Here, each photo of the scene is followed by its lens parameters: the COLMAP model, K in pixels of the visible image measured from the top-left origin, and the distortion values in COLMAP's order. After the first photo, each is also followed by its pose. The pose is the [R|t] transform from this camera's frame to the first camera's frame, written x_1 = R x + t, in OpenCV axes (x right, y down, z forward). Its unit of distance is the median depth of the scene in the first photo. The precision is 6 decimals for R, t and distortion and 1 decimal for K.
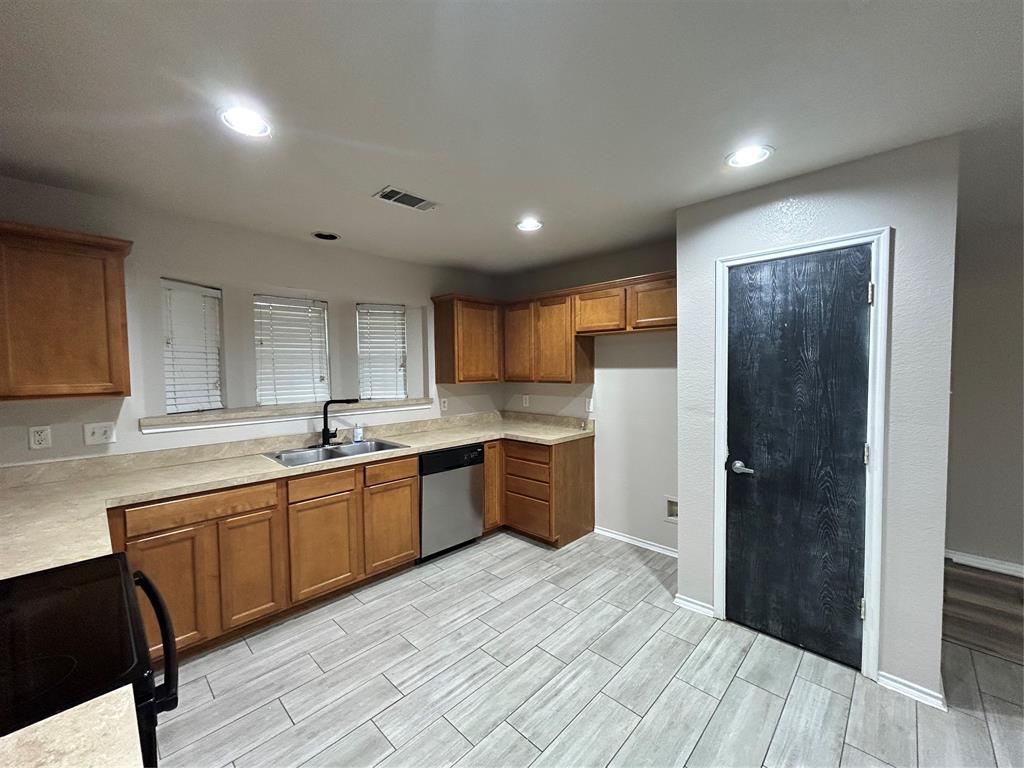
lens RADIAL K [[413.2, 0, 514.2], [0, 413.2, 386.4], [0, 0, 1]] dist [-0.002011, 0.000217]
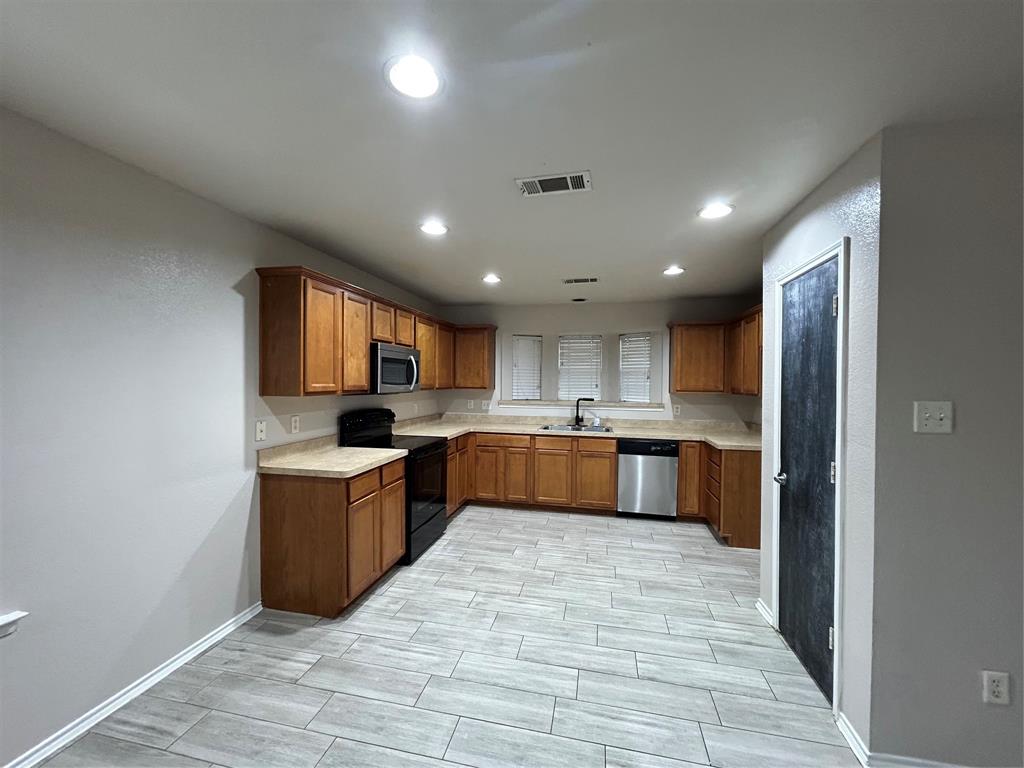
lens RADIAL K [[413.2, 0, 514.2], [0, 413.2, 386.4], [0, 0, 1]] dist [-0.002011, 0.000217]
pose [[0.528939, 0.027131, -0.848226, 0.856929], [-0.053200, 0.998583, -0.001234, 0.002134], [0.846991, 0.045779, 0.529633, -0.095281]]
